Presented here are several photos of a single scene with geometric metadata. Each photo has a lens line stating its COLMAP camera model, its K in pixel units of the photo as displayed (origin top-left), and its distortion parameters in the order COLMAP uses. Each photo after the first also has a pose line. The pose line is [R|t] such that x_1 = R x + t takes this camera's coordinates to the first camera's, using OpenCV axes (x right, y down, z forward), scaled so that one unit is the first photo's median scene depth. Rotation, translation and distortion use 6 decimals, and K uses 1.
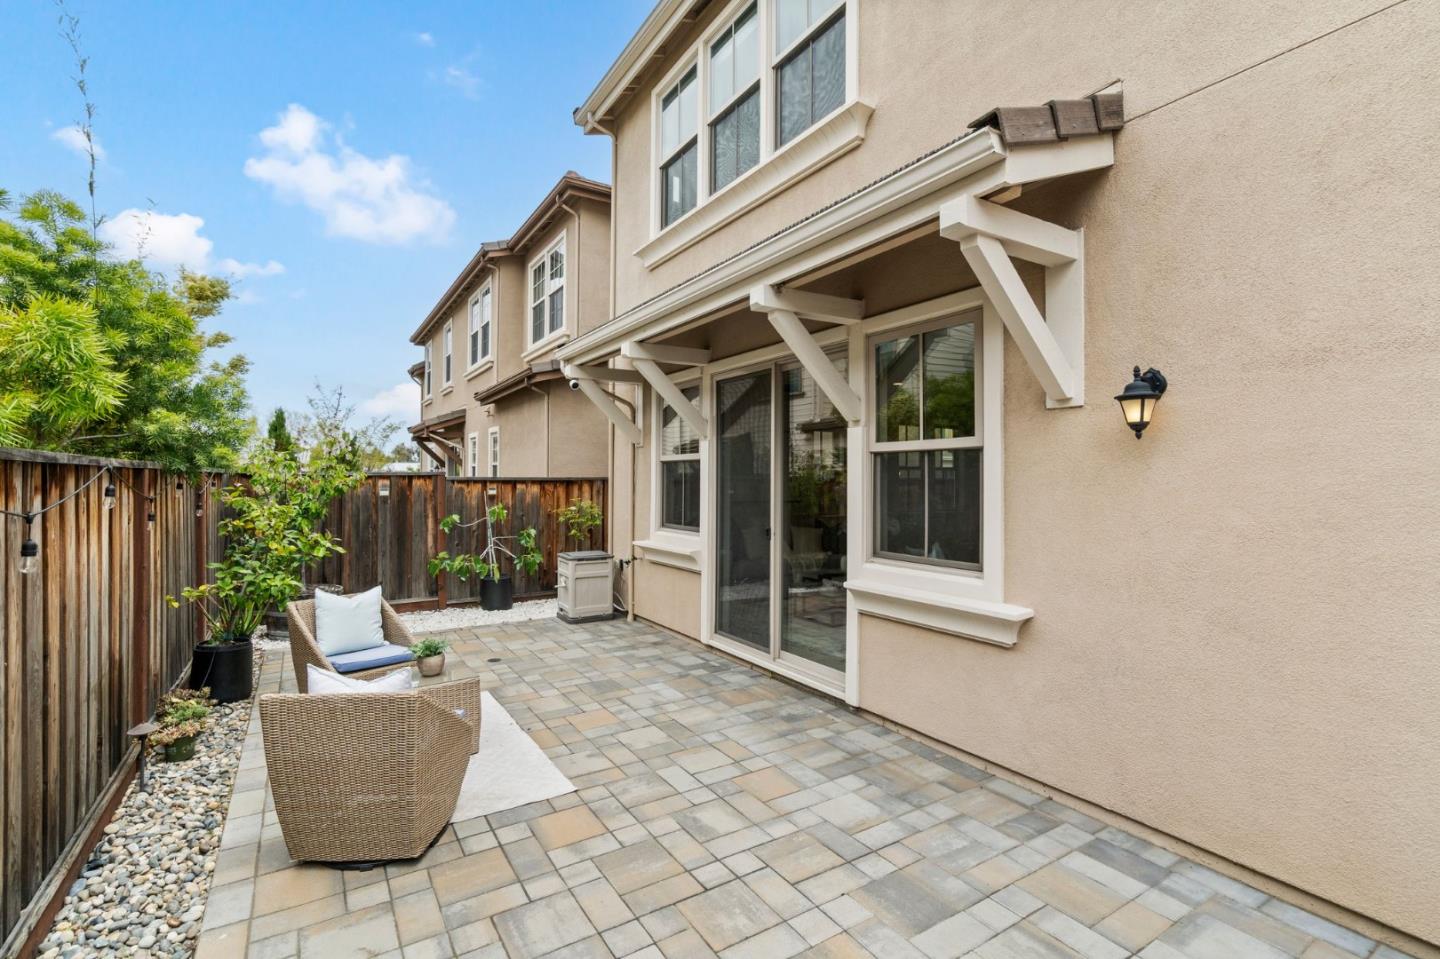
lens RADIAL K [[667.3, 0, 716.3], [0, 667.3, 488.2], [0, 0, 1]] dist [-0.002701, 0.000047]
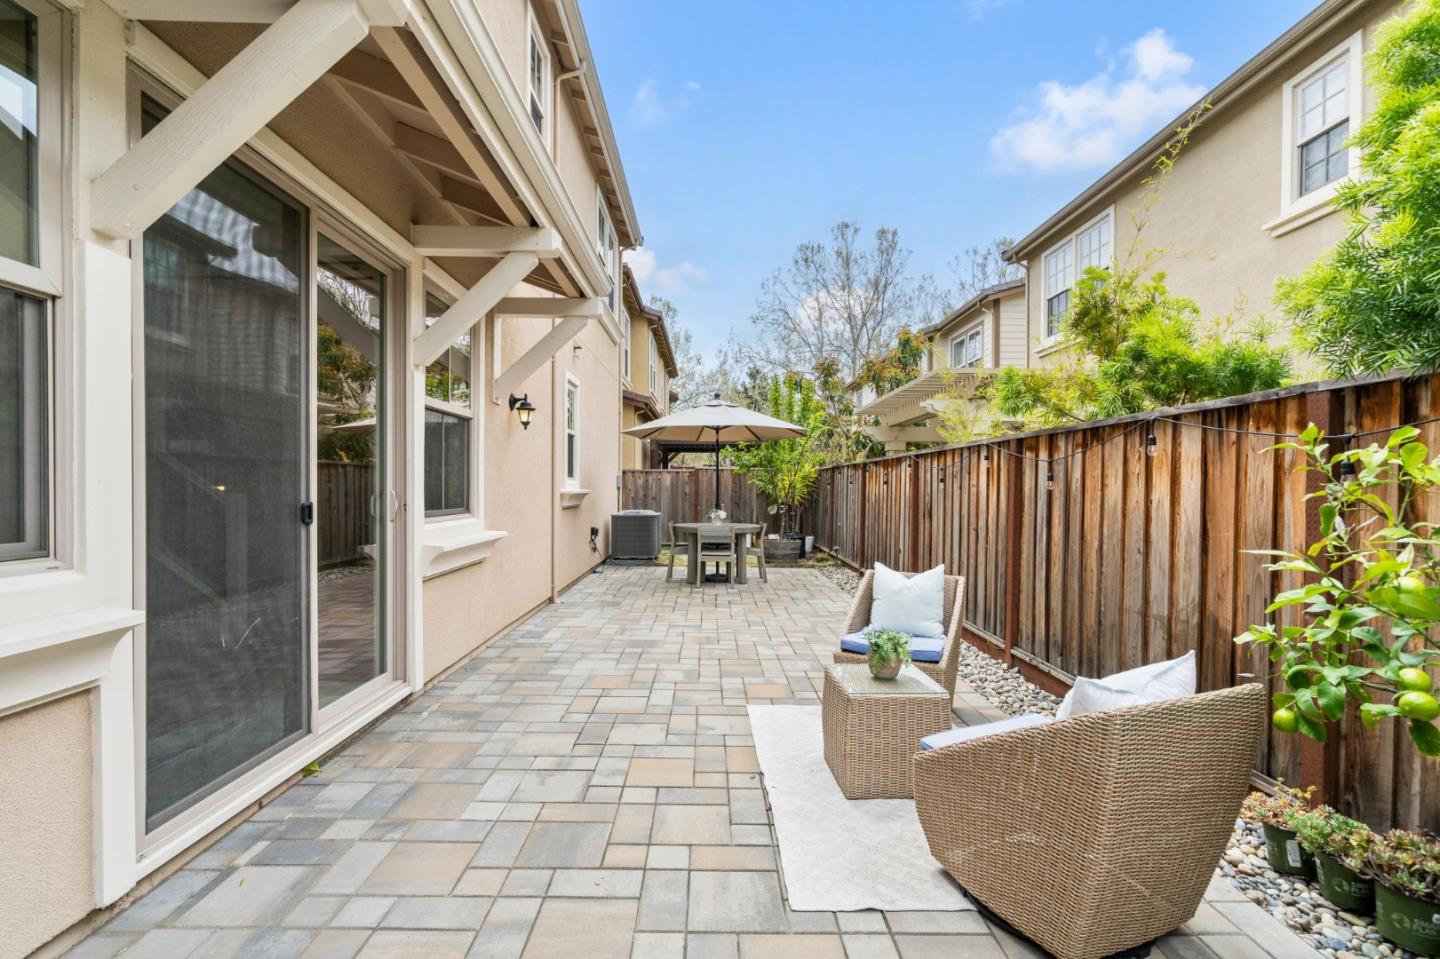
lens RADIAL K [[667.3, 0, 716.3], [0, 667.3, 488.2], [0, 0, 1]] dist [-0.002701, 0.000047]
pose [[-0.860021, -0.009033, 0.510179, -0.624299], [-0.003795, 0.999929, 0.011307, 0.052798], [-0.510245, 0.007789, -0.859994, 1.679127]]
